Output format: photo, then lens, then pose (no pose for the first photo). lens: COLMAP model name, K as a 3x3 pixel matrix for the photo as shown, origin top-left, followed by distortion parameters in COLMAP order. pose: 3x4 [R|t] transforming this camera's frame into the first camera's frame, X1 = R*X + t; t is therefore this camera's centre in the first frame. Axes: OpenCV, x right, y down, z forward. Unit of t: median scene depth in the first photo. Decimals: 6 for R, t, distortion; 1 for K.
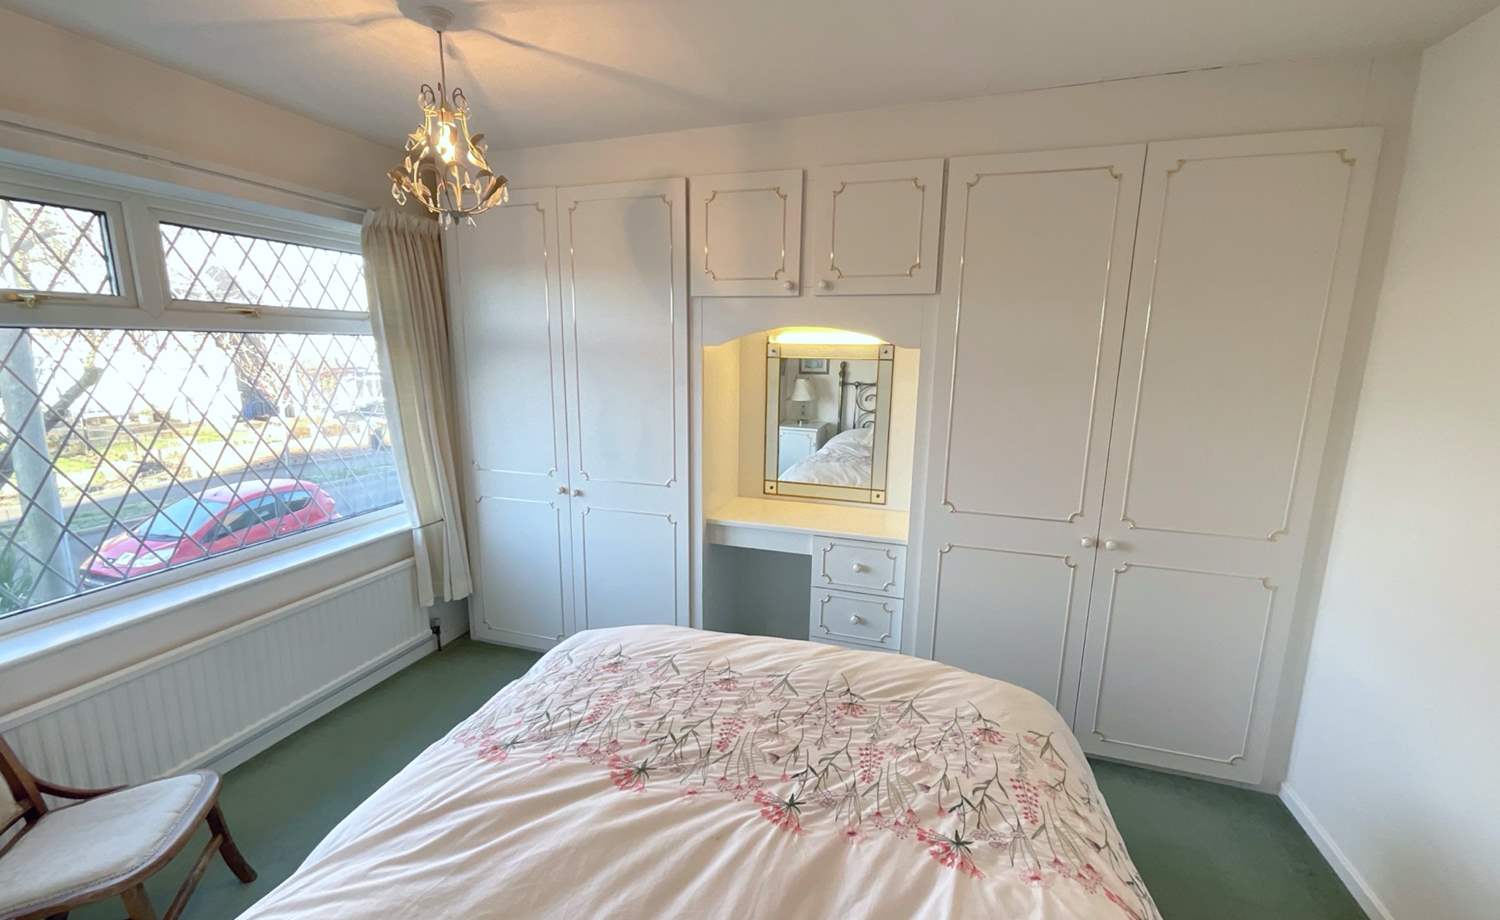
lens RADIAL K [[607.8, 0, 750.0], [0, 607.8, 460.0], [0, 0, 1]] dist [-0.001042, 0.000246]
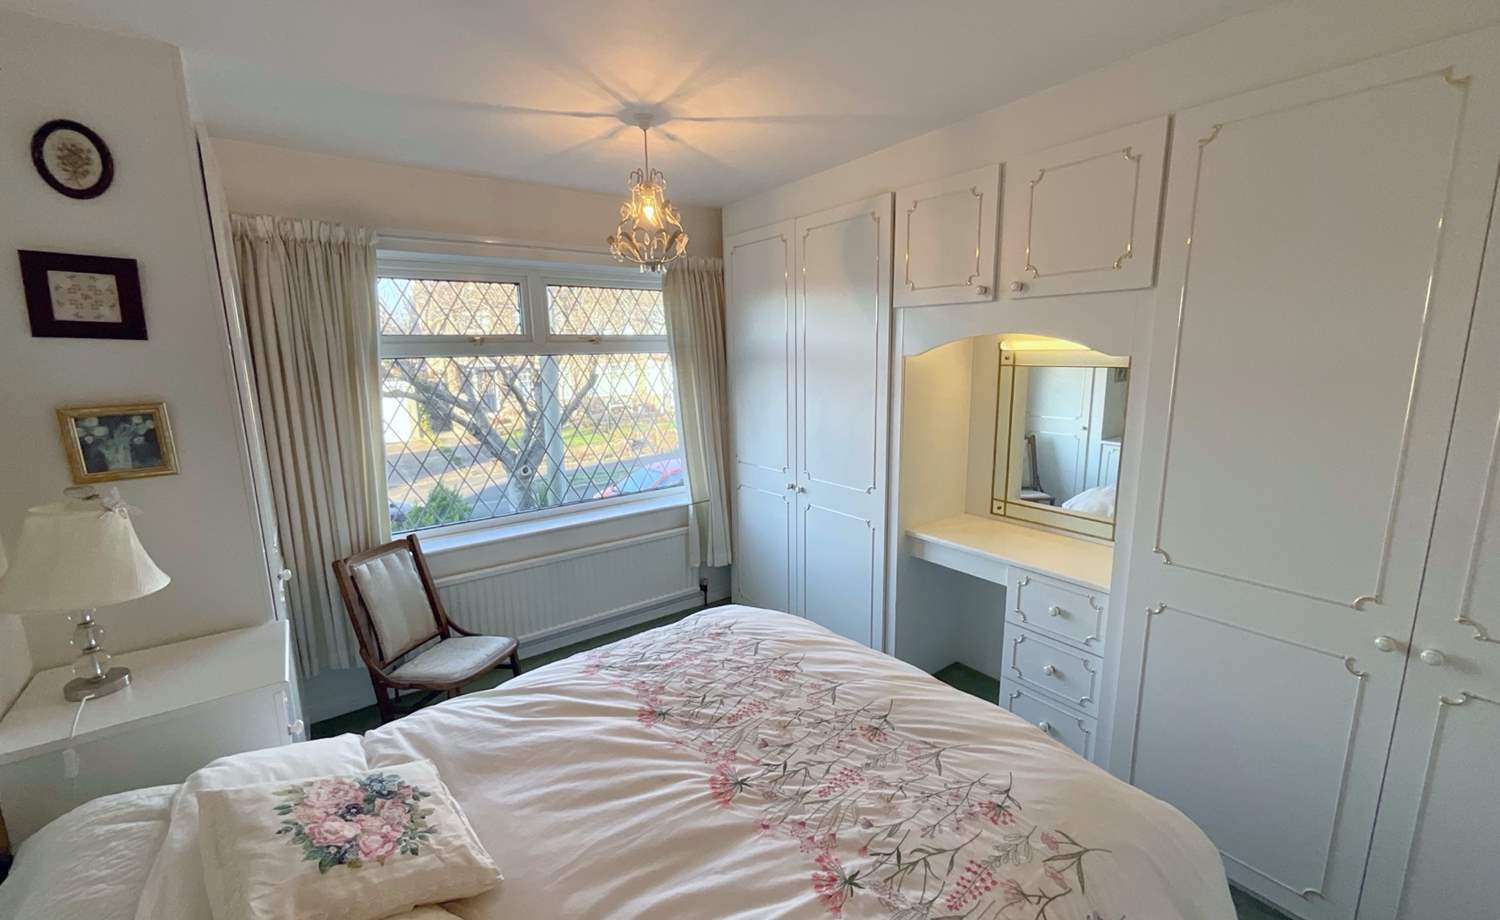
lens RADIAL K [[607.8, 0, 750.0], [0, 607.8, 460.0], [0, 0, 1]] dist [-0.001042, 0.000246]
pose [[0.809151, 0.078394, -0.582347, 0.479981], [-0.080337, 0.996513, 0.022522, -0.030540], [0.582083, 0.028560, 0.812628, 0.069318]]
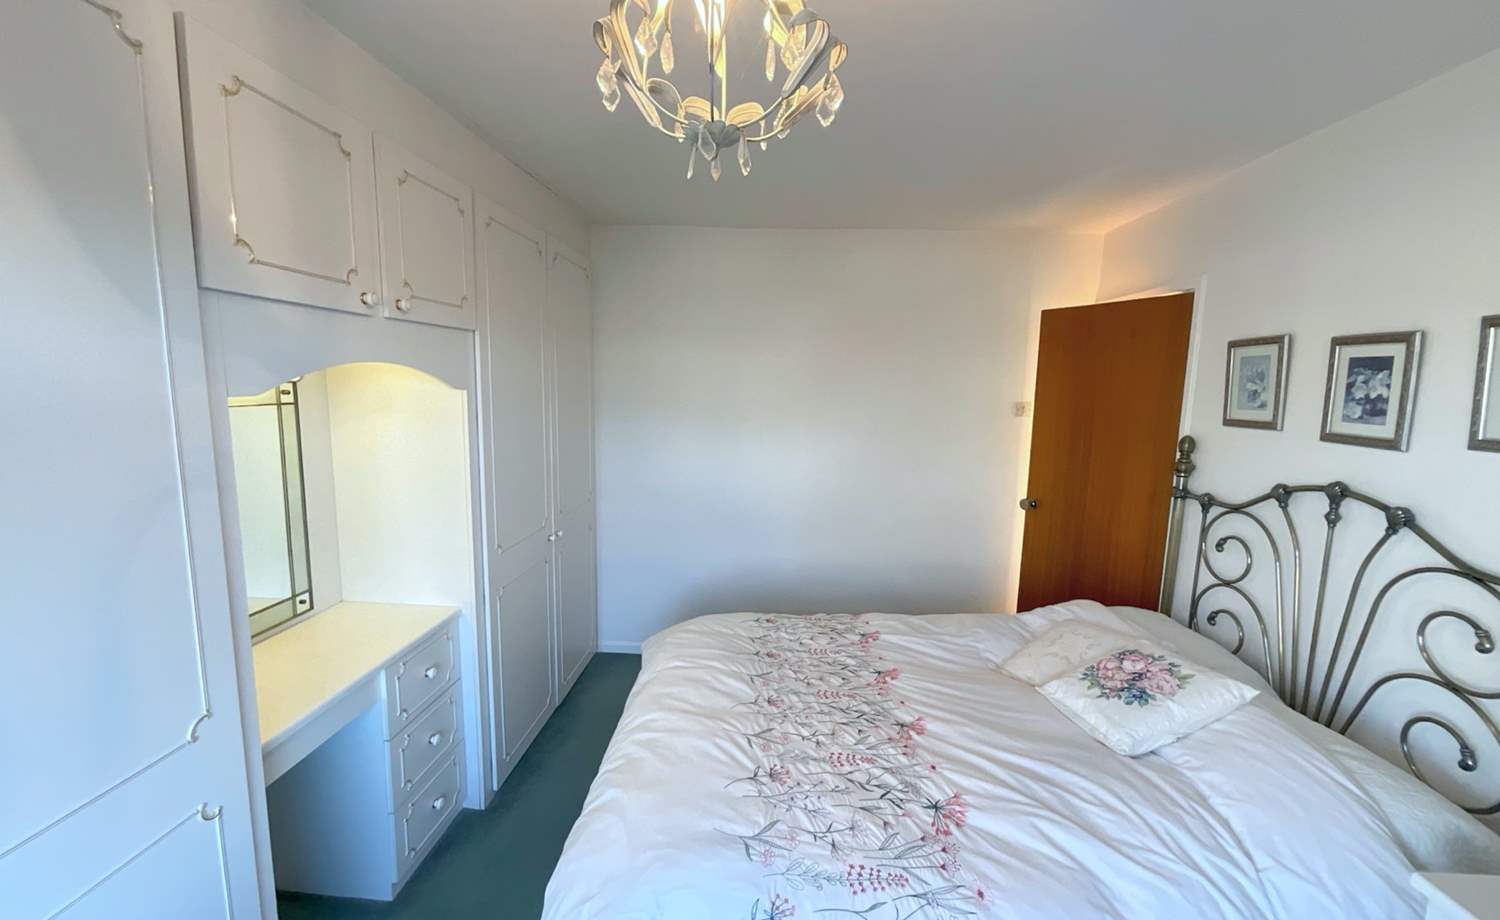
lens RADIAL K [[607.8, 0, 750.0], [0, 607.8, 460.0], [0, 0, 1]] dist [-0.001042, 0.000246]
pose [[-0.248698, -0.146945, 0.957370, -0.953238], [0.155092, 0.969630, 0.189116, -0.256579], [-0.956084, 0.195513, -0.218355, 1.119700]]
